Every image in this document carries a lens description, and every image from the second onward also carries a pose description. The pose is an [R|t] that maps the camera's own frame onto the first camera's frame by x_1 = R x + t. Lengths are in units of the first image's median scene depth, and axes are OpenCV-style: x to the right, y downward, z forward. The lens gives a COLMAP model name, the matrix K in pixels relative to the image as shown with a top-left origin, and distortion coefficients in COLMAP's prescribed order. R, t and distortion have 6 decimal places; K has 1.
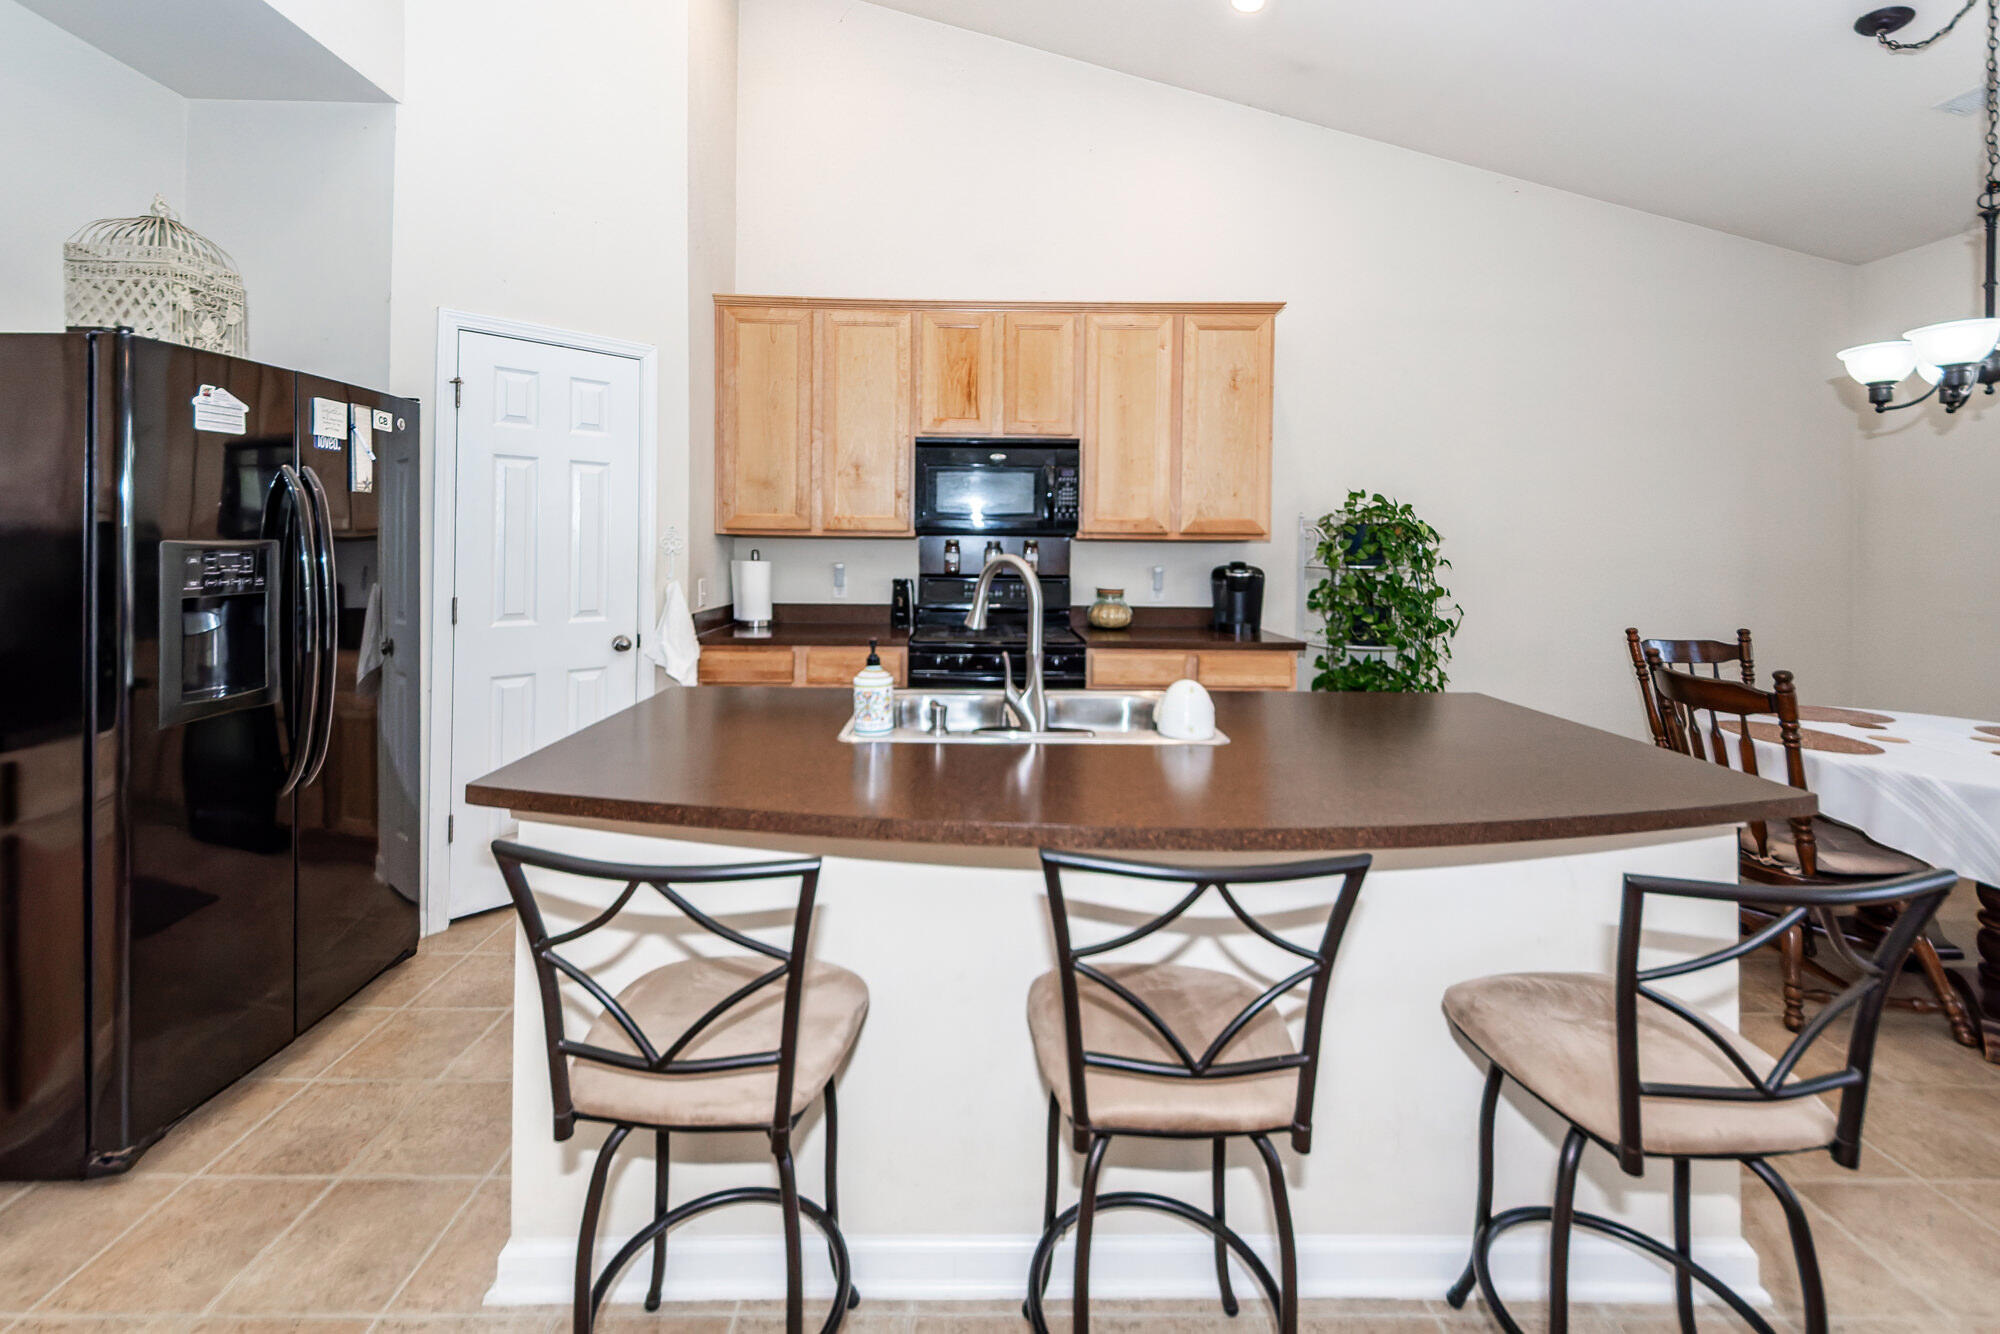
lens RADIAL K [[816.4, 0, 991.3], [0, 816.4, 542.1], [0, 0, 1]] dist [-0.013591, -0.000062]
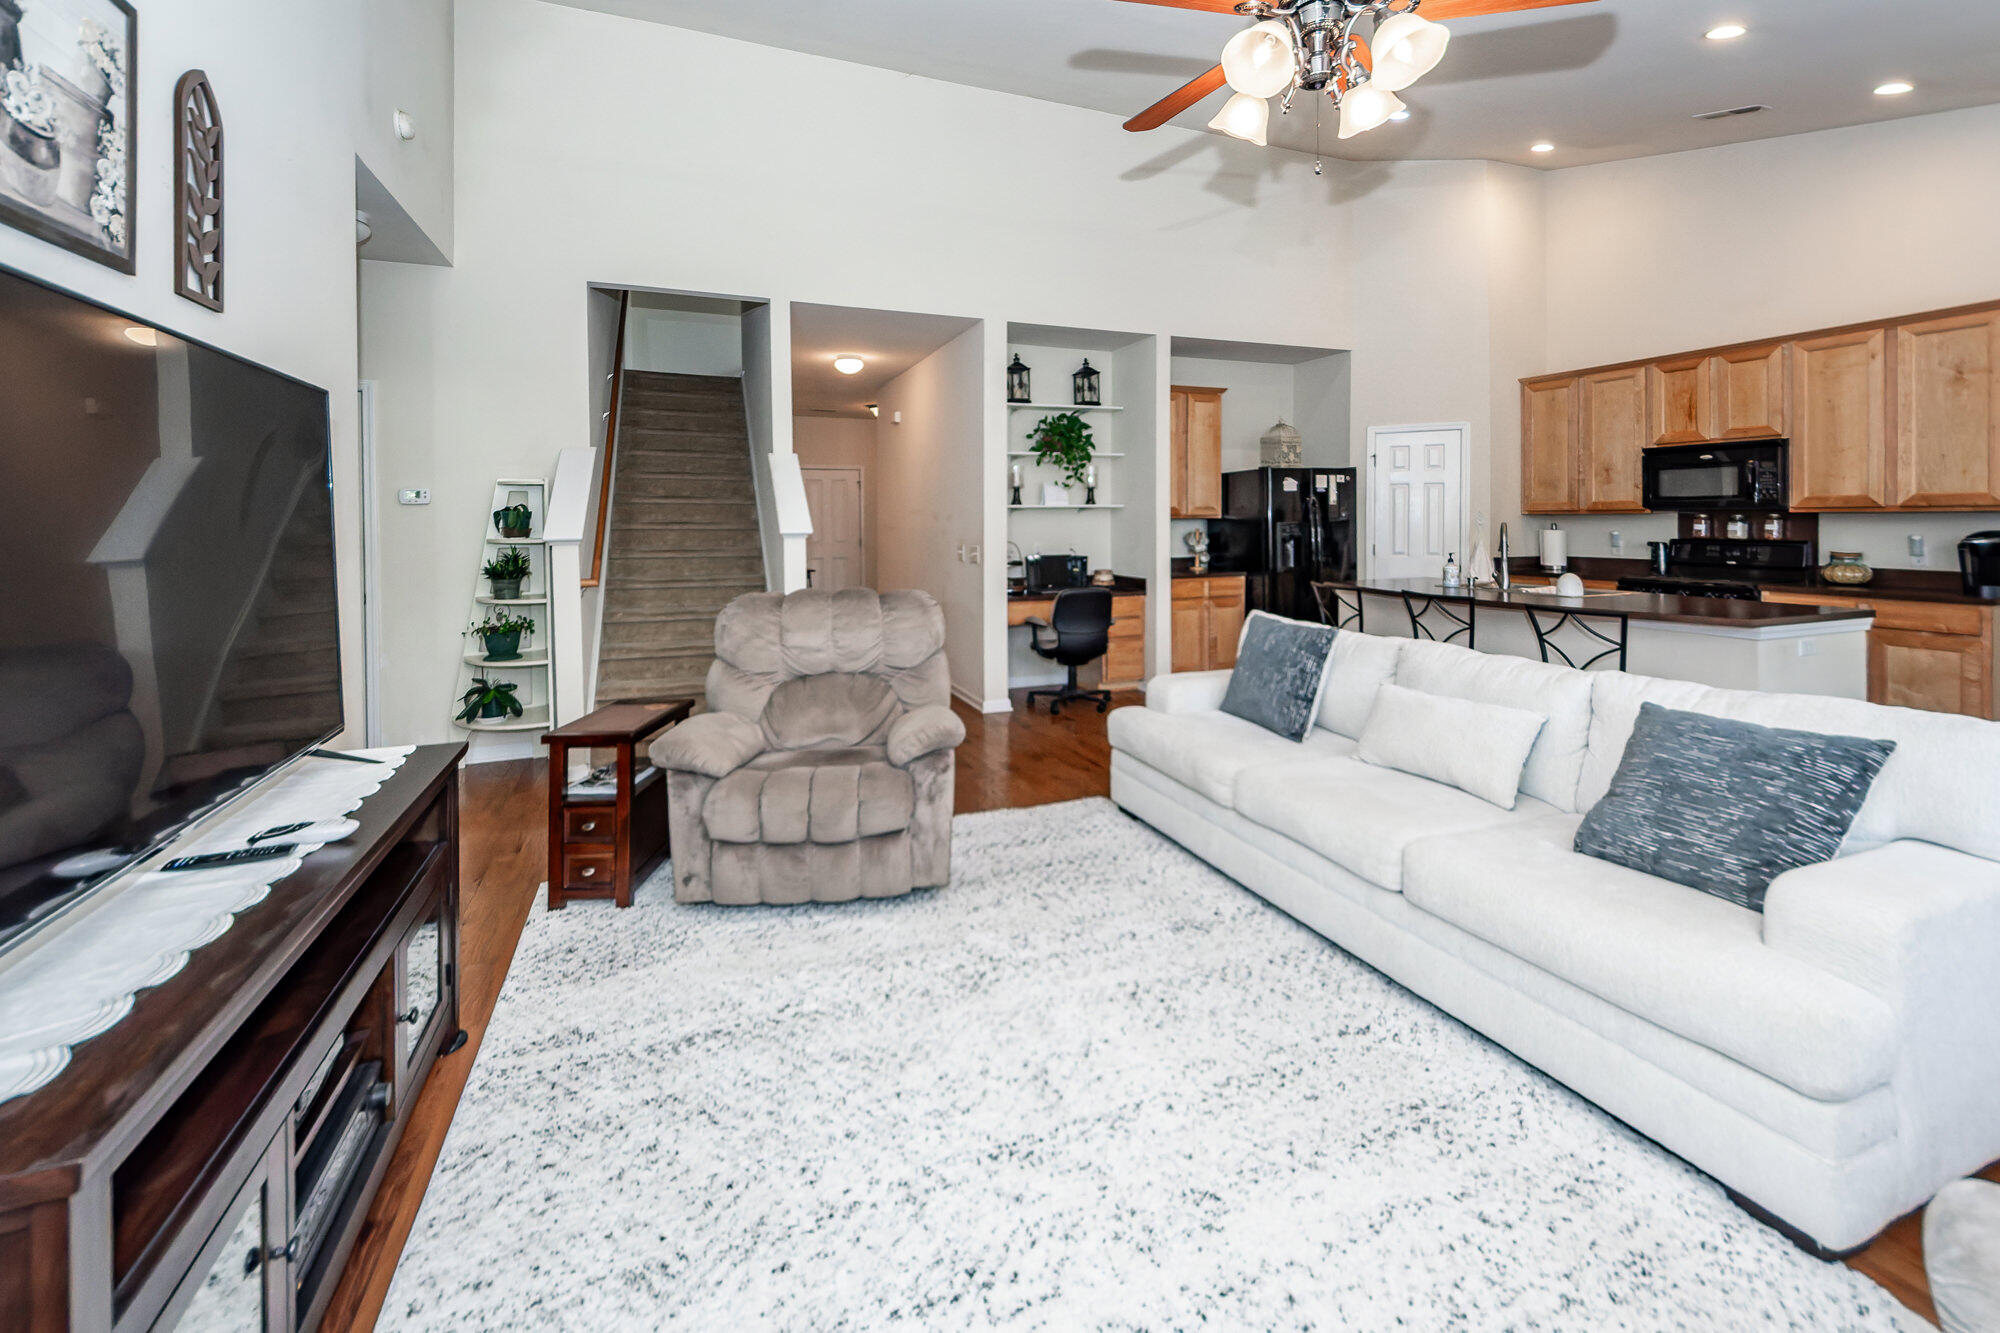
lens RADIAL K [[816.4, 0, 991.3], [0, 816.4, 541.6], [0, 0, 1]] dist [-0.013591, -0.000062]
pose [[0.356480, 0.011630, -0.934231, 0.880942], [0.012193, 0.999779, 0.017099, 0.003187], [0.934223, -0.017487, 0.356260, -0.689239]]
